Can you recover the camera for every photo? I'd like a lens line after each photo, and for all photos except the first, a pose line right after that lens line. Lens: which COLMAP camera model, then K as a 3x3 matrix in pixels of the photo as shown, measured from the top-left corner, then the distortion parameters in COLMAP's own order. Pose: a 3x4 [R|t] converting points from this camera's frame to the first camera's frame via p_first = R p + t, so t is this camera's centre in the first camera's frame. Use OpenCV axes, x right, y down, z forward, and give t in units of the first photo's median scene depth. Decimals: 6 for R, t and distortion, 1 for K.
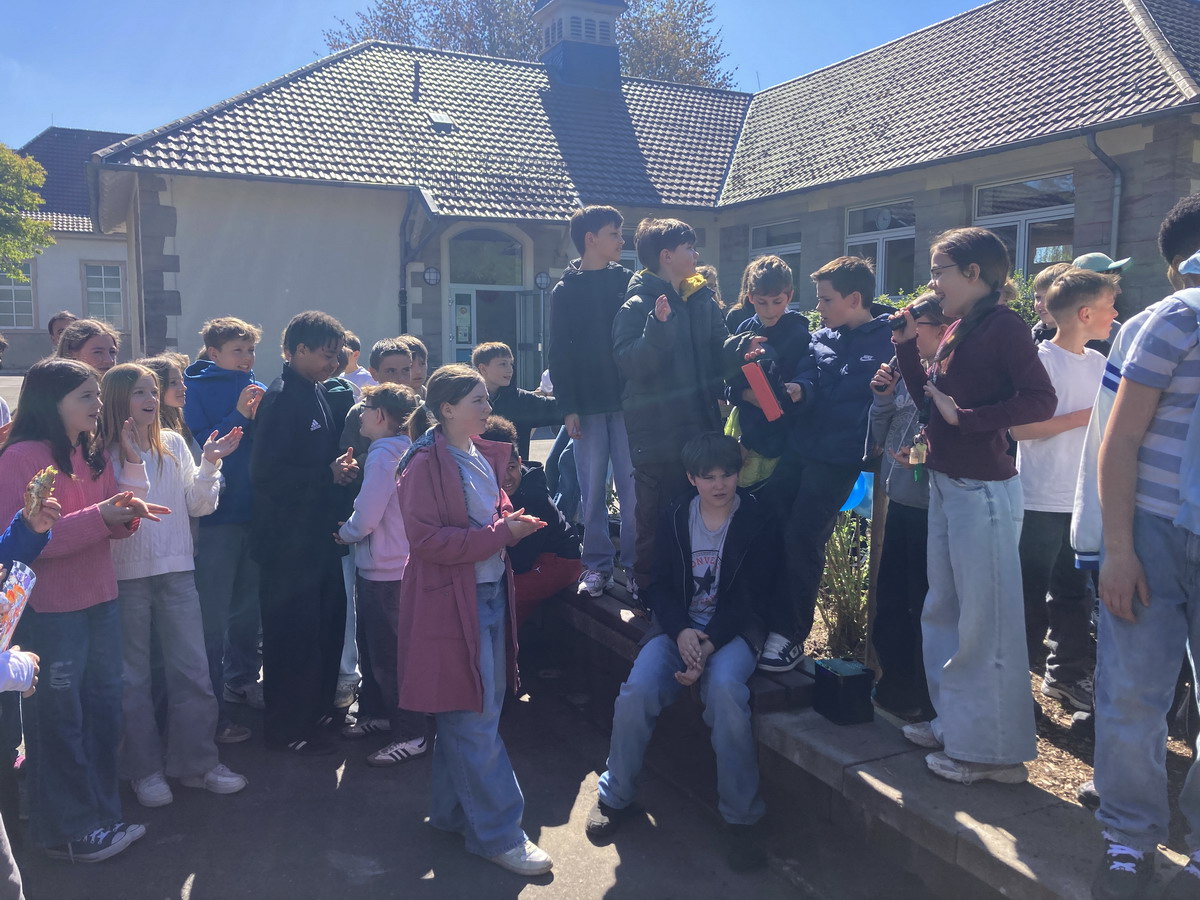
lens RADIAL K [[991.8, 0, 603.4], [0, 991.8, 408.4], [0, 0, 1]] dist [0.035898, -0.037439]
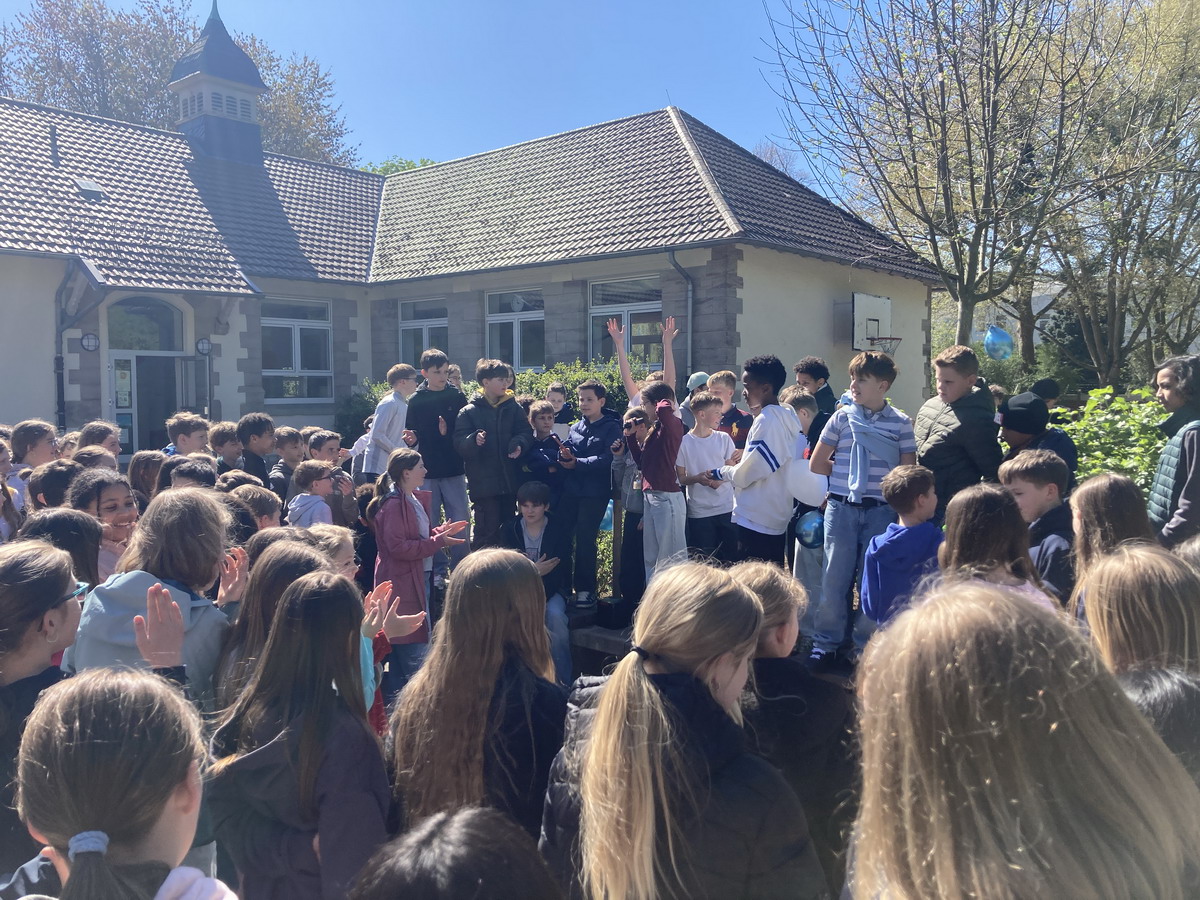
lens RADIAL K [[967.1, 0, 600.0], [0, 967.1, 450.0], [0, 0, 1]] dist [-0.004143, -0.006782]
pose [[0.922029, -0.030424, 0.385923, -0.076169], [0.033101, 0.999452, -0.000292, -0.005279], [-0.385702, 0.013043, 0.922531, -0.111337]]
